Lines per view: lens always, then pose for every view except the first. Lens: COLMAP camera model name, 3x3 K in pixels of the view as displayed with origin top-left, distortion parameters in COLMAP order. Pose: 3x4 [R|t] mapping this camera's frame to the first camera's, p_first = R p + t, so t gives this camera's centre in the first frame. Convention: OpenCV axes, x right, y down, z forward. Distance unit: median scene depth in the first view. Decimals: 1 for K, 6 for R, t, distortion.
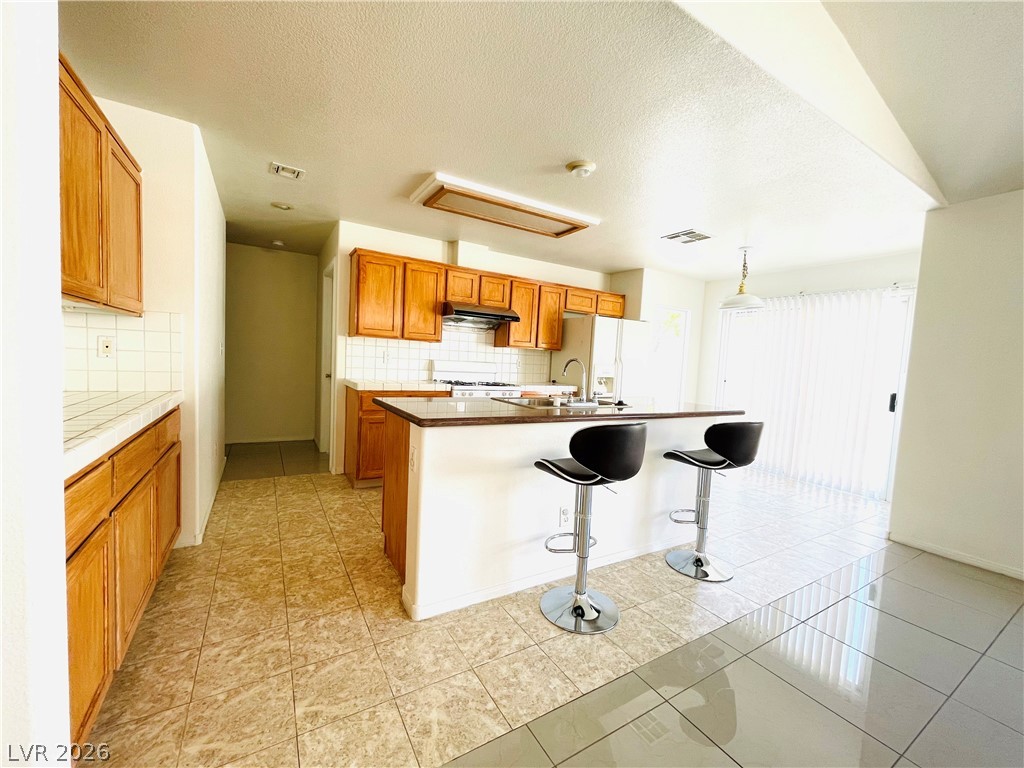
lens RADIAL K [[411.4, 0, 505.7], [0, 411.4, 385.4], [0, 0, 1]] dist [-0.001769, -0.000386]
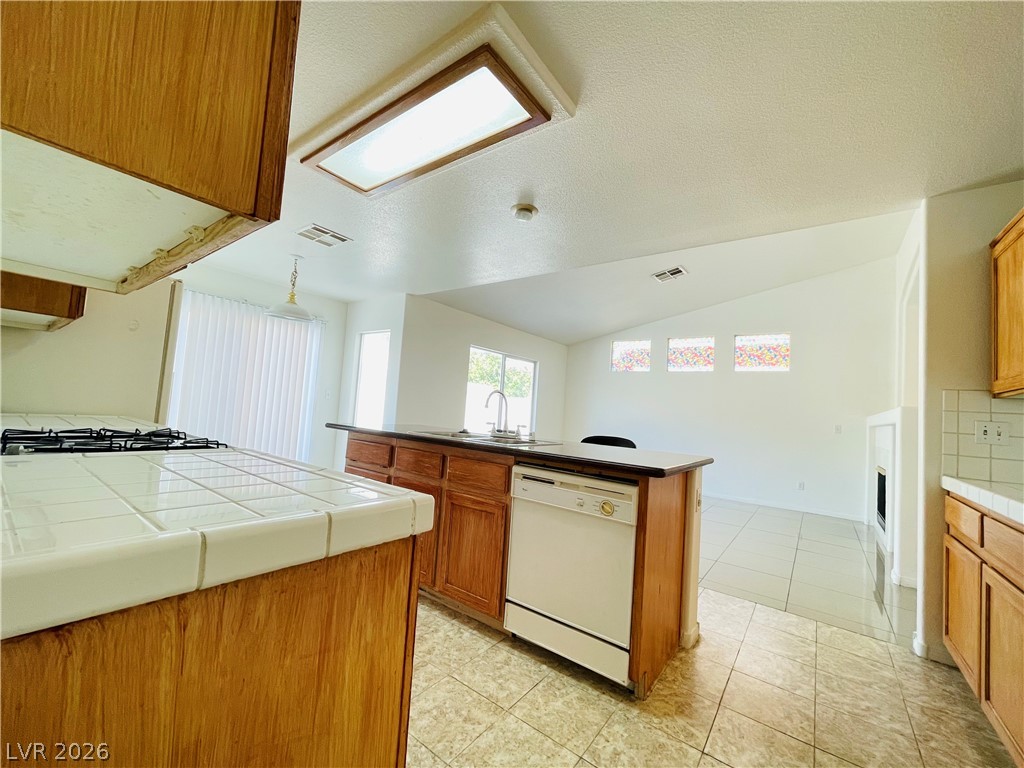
lens RADIAL K [[411.4, 0, 505.7], [0, 411.4, 385.4], [0, 0, 1]] dist [-0.001769, -0.000386]
pose [[-0.376706, -0.024047, 0.926021, -0.540755], [-0.030132, 0.999452, 0.013696, -0.066806], [-0.925843, -0.022743, -0.377224, 0.981129]]
